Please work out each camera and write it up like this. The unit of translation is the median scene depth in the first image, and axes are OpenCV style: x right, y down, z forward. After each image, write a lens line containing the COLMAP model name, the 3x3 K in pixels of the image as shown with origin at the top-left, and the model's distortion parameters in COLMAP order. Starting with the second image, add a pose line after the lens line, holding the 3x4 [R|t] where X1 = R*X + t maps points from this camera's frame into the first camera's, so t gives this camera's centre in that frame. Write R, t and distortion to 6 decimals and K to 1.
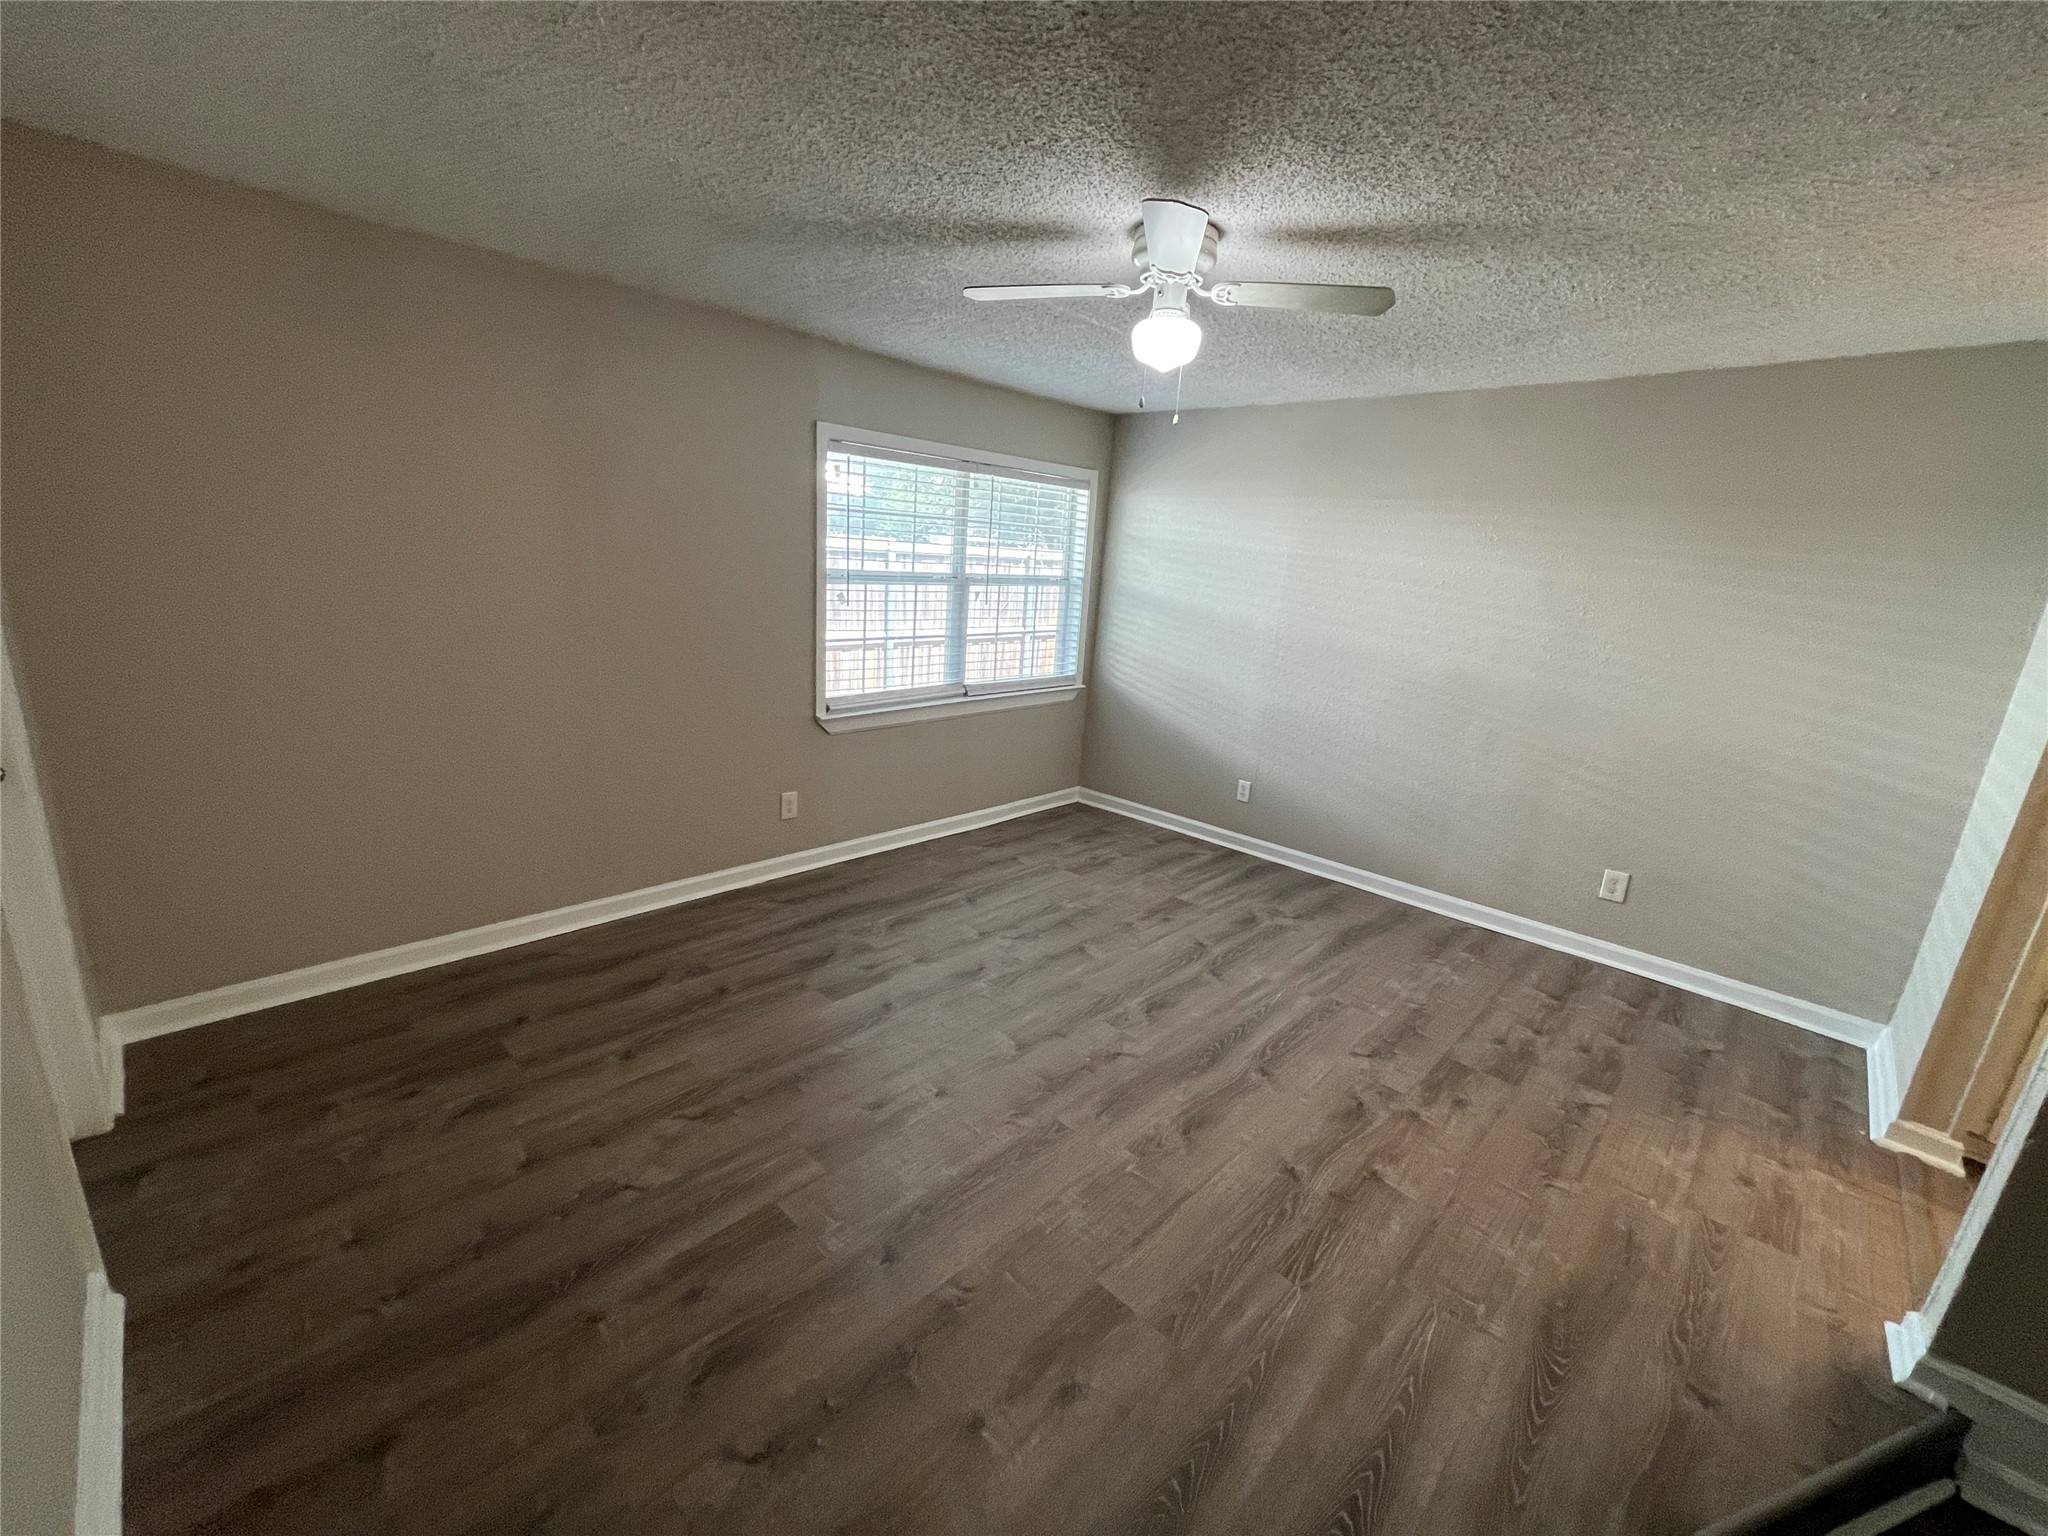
lens RADIAL K [[832.0, 0, 1025.1], [0, 832.0, 770.2], [0, 0, 1]] dist [-0.000544, -0.000166]
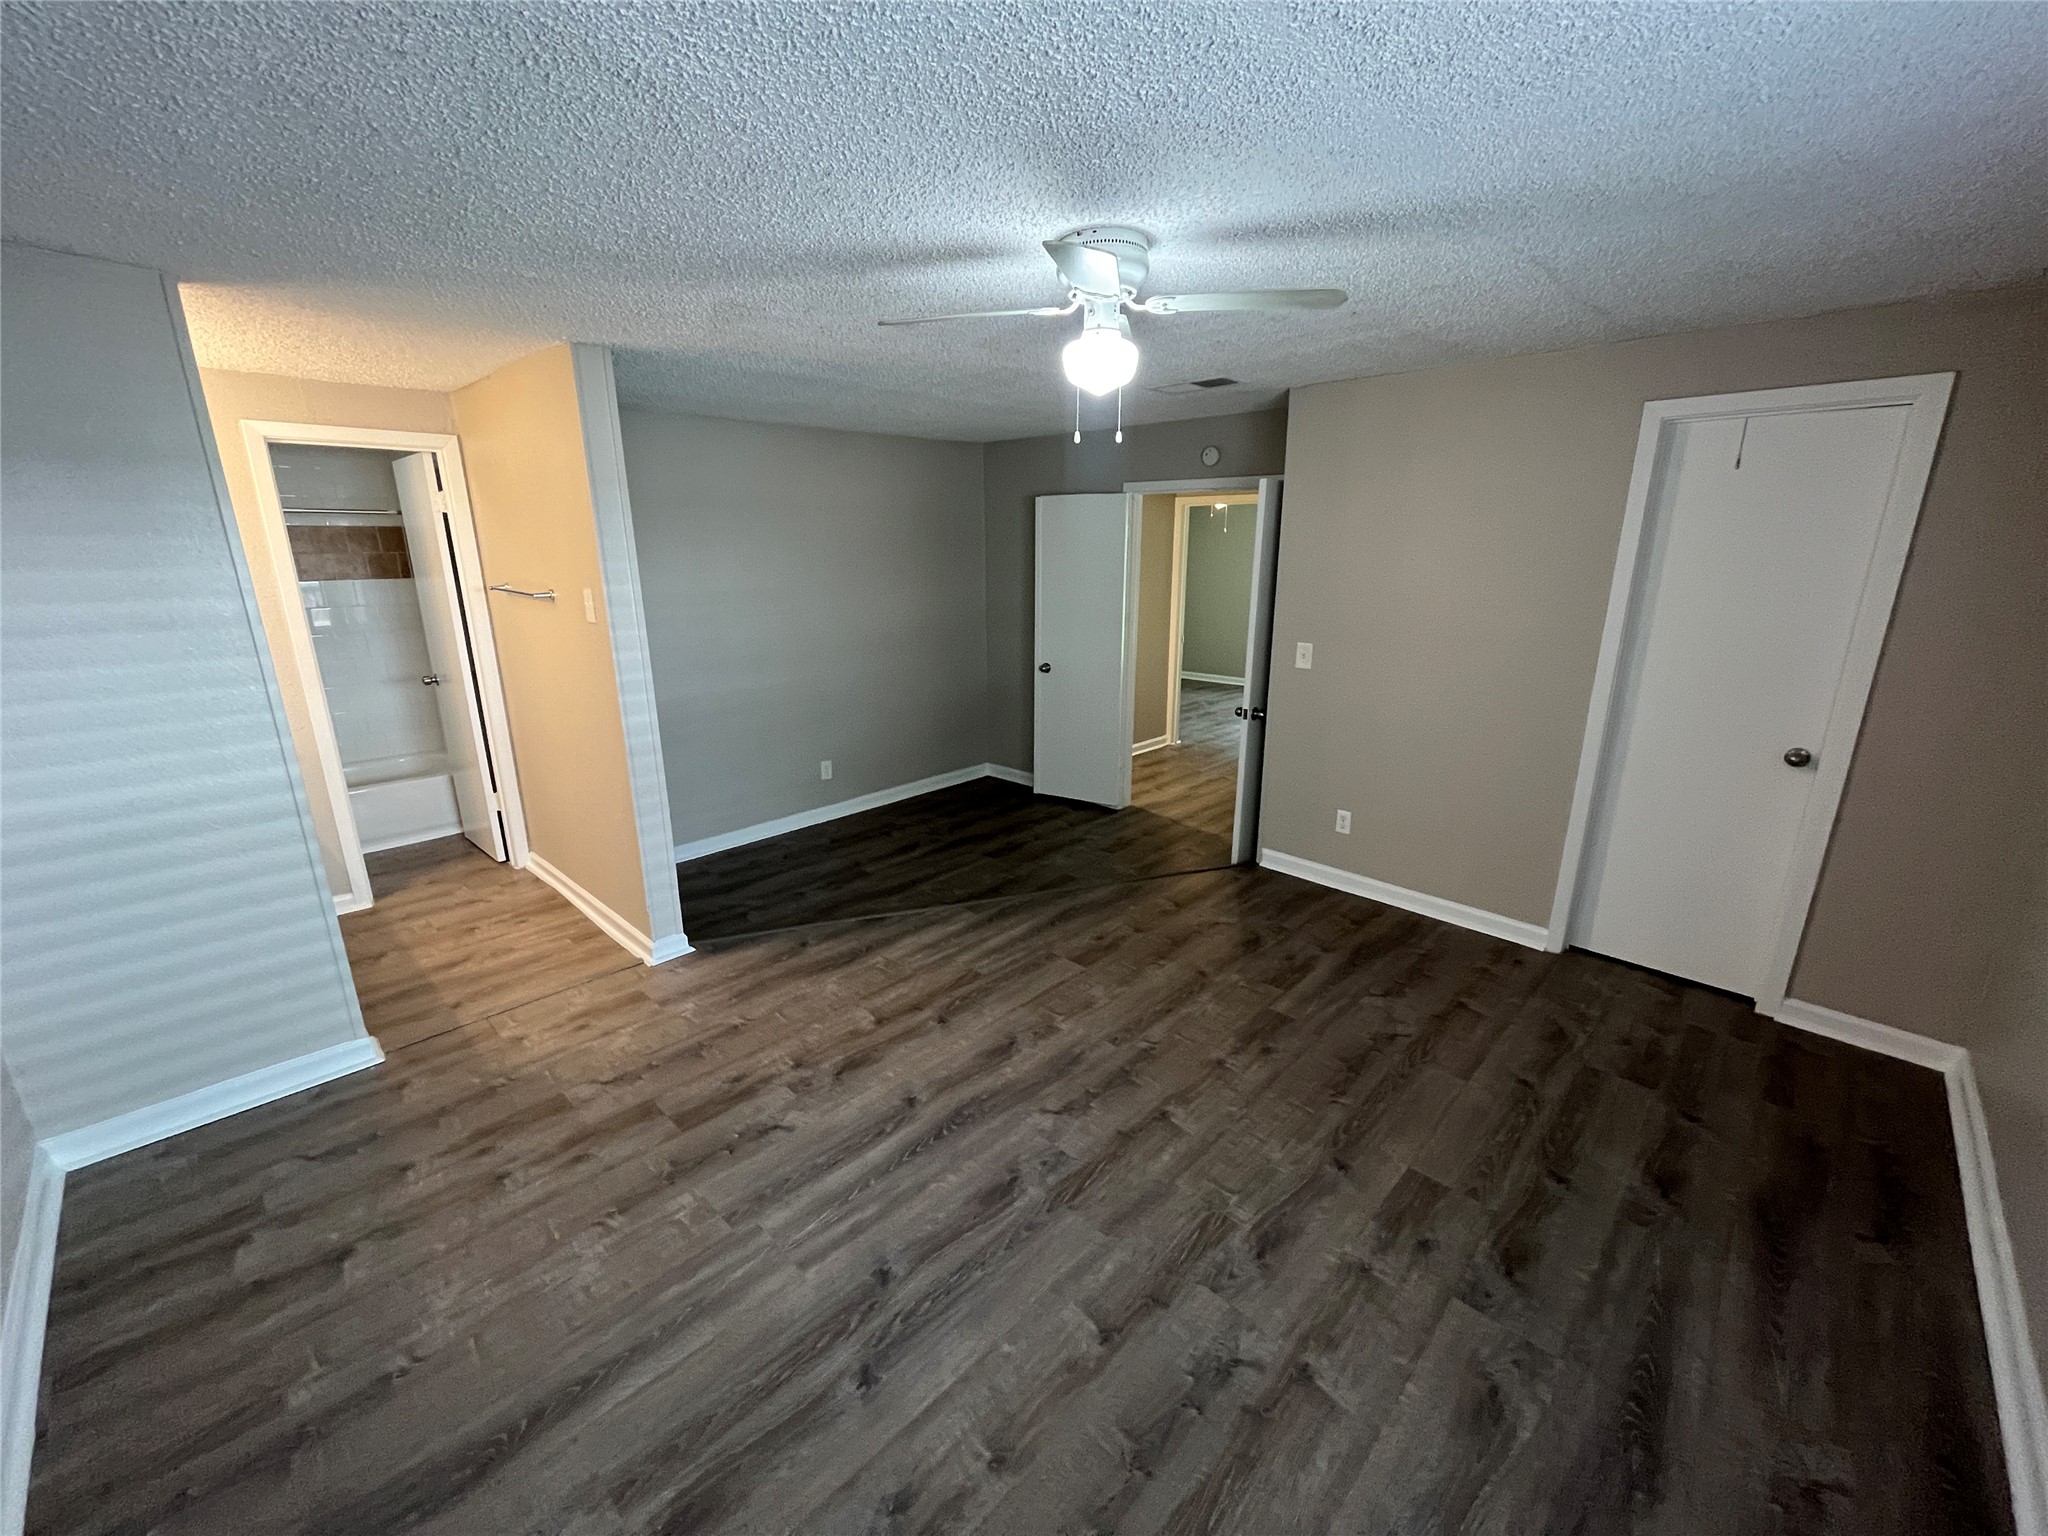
lens RADIAL K [[832.0, 0, 1025.1], [0, 832.0, 770.2], [0, 0, 1]] dist [-0.000544, -0.000166]
pose [[-0.997737, -0.064264, -0.019790, 0.181881], [-0.065465, 0.861130, 0.504152, -0.435534], [-0.015357, 0.504307, -0.863388, 1.510957]]
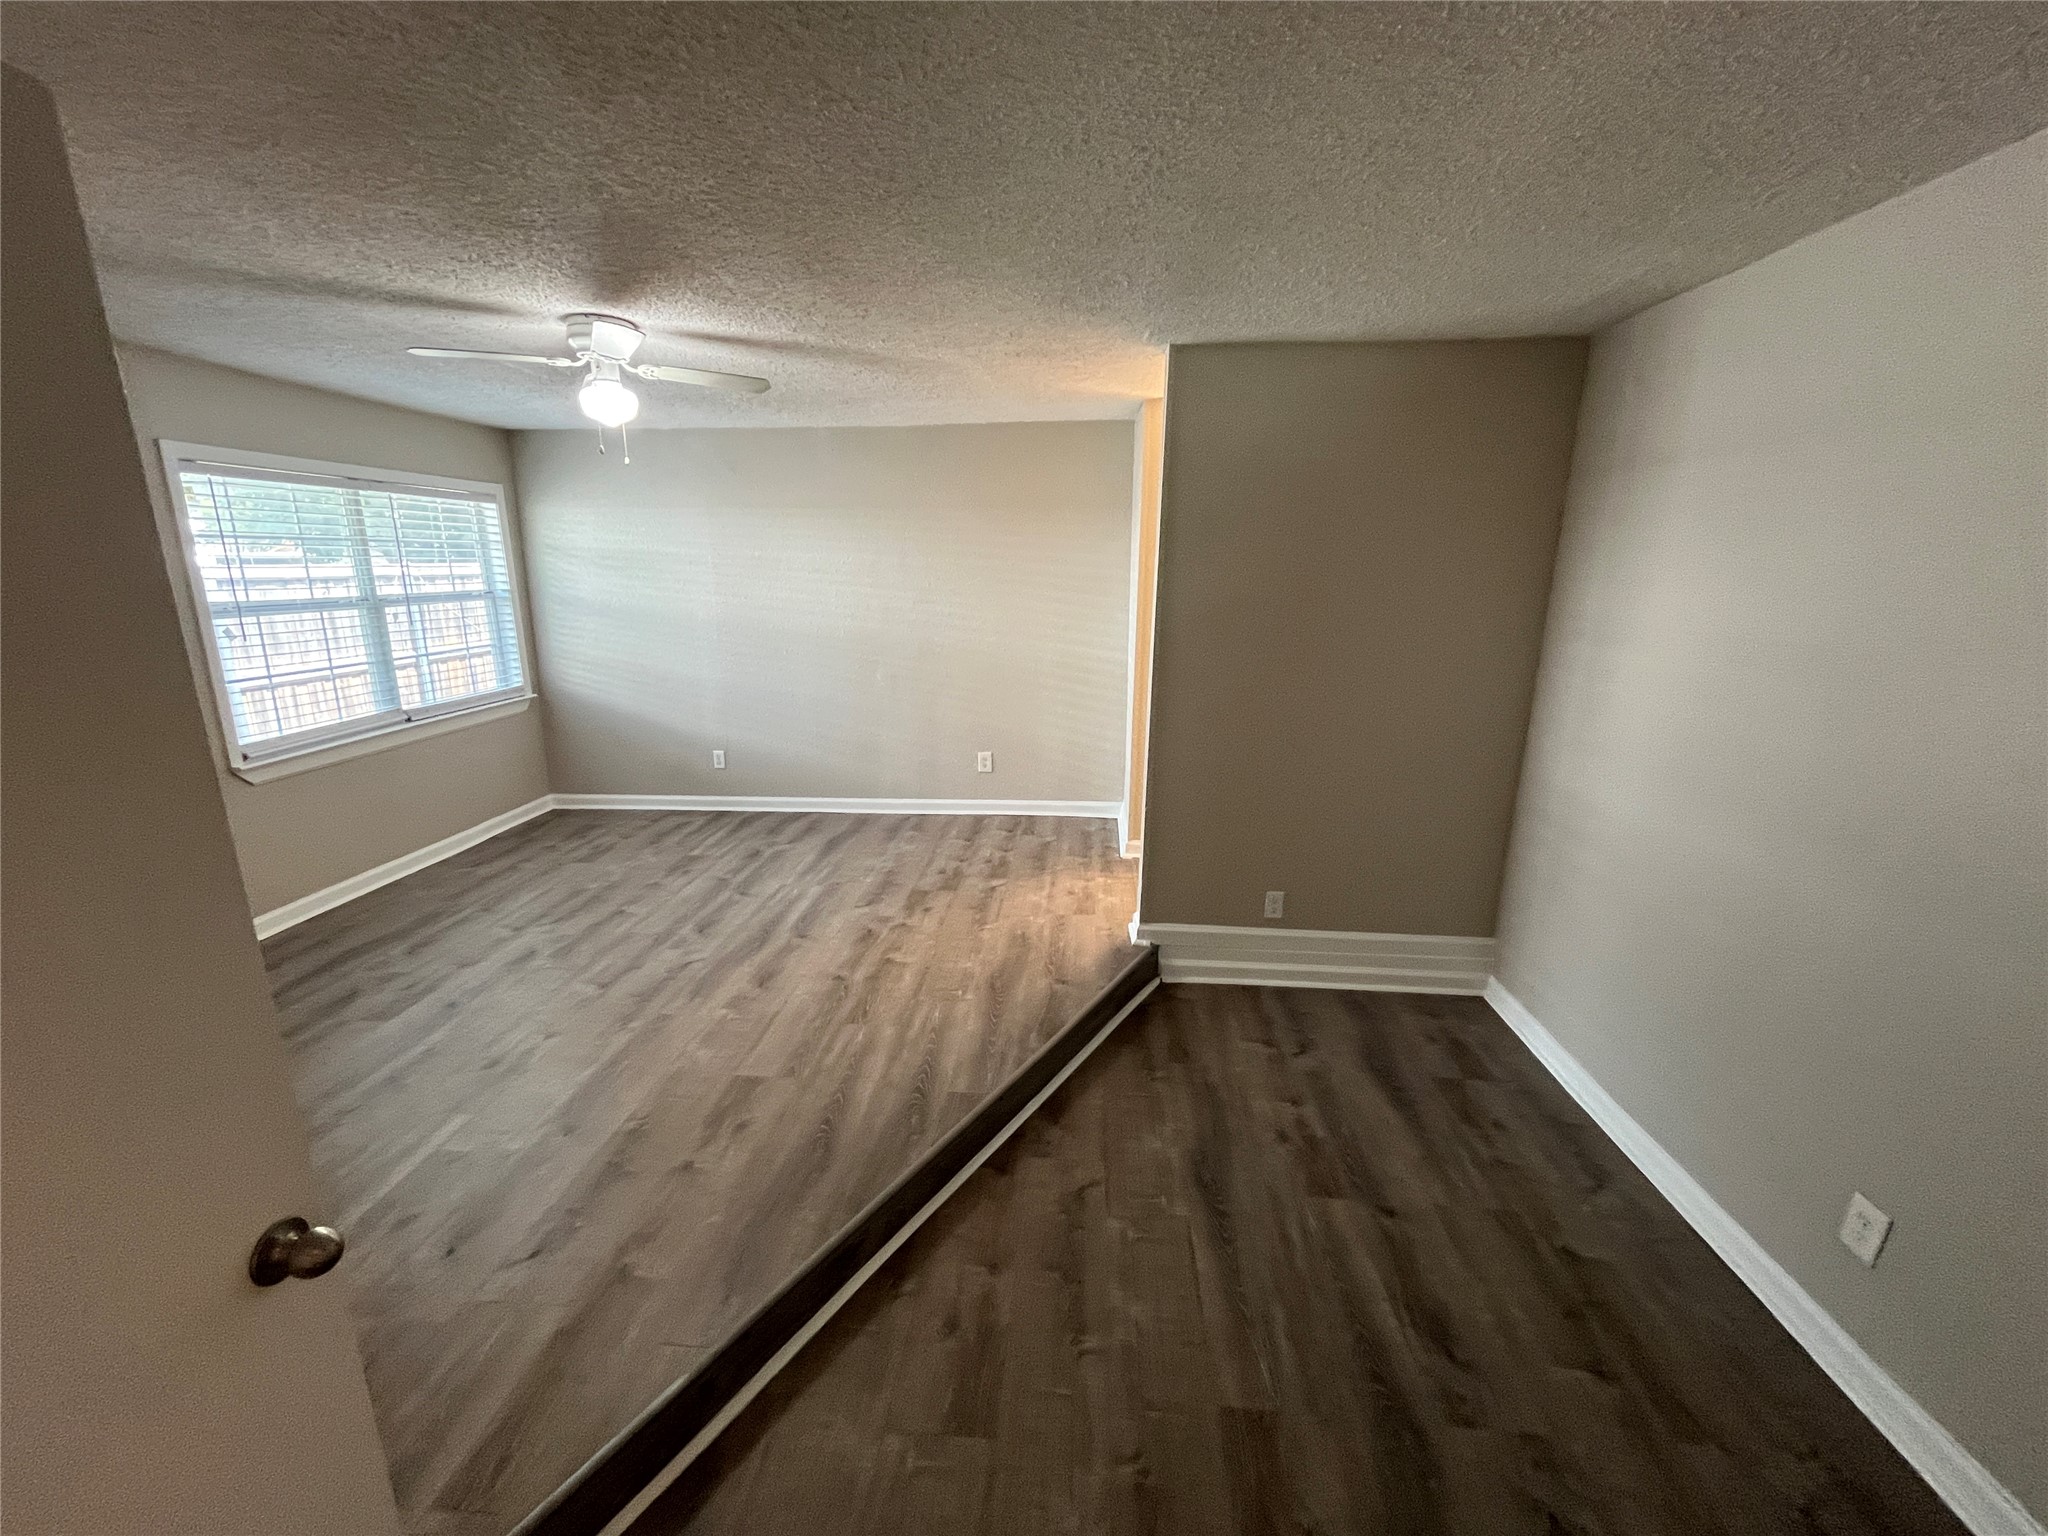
lens RADIAL K [[832.0, 0, 1025.1], [0, 832.0, 770.2], [0, 0, 1]] dist [-0.000544, -0.000166]
pose [[0.771645, -0.213428, 0.599176, -0.173201], [0.209433, 0.974748, 0.077491, 0.063280], [-0.600585, 0.065692, 0.796858, -0.297820]]
